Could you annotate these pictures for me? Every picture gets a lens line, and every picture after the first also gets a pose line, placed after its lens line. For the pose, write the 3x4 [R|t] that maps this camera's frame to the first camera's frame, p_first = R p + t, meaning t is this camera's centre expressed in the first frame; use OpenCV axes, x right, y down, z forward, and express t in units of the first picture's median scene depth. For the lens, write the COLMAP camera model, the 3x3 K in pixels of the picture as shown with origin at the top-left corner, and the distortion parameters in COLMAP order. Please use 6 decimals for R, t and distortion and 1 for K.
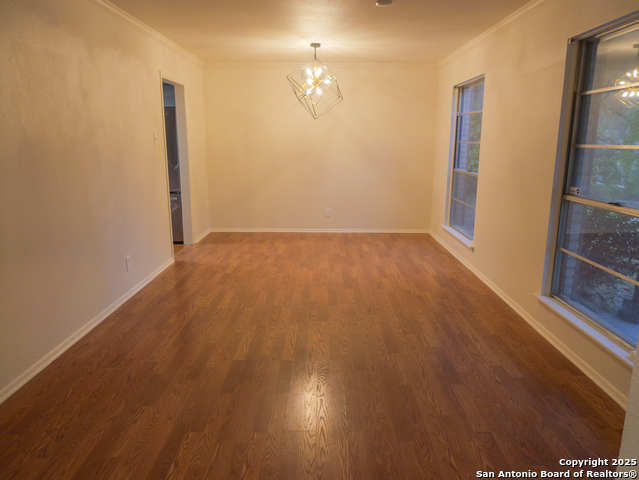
lens RADIAL K [[468.1, 0, 319.5], [0, 468.1, 240.0], [0, 0, 1]] dist [0.000163, 0.001592]
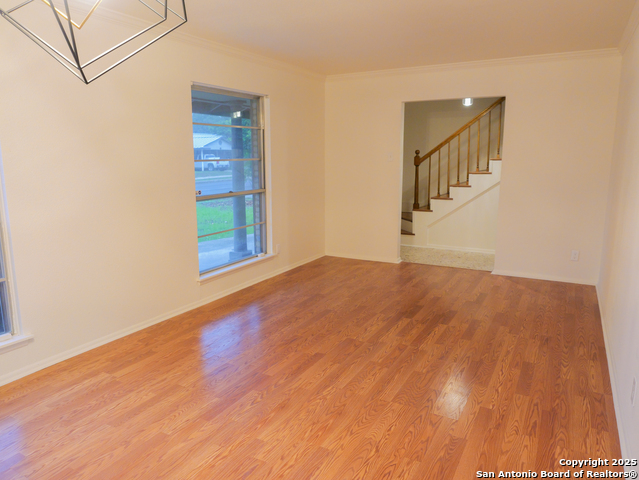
lens RADIAL K [[468.1, 0, 319.5], [0, 468.1, 240.0], [0, 0, 1]] dist [0.000163, 0.001592]
pose [[-0.884593, -0.086579, 0.458256, -0.322853], [0.095455, 0.928200, 0.359628, -0.338019], [-0.456490, 0.361868, -0.812815, 1.546186]]
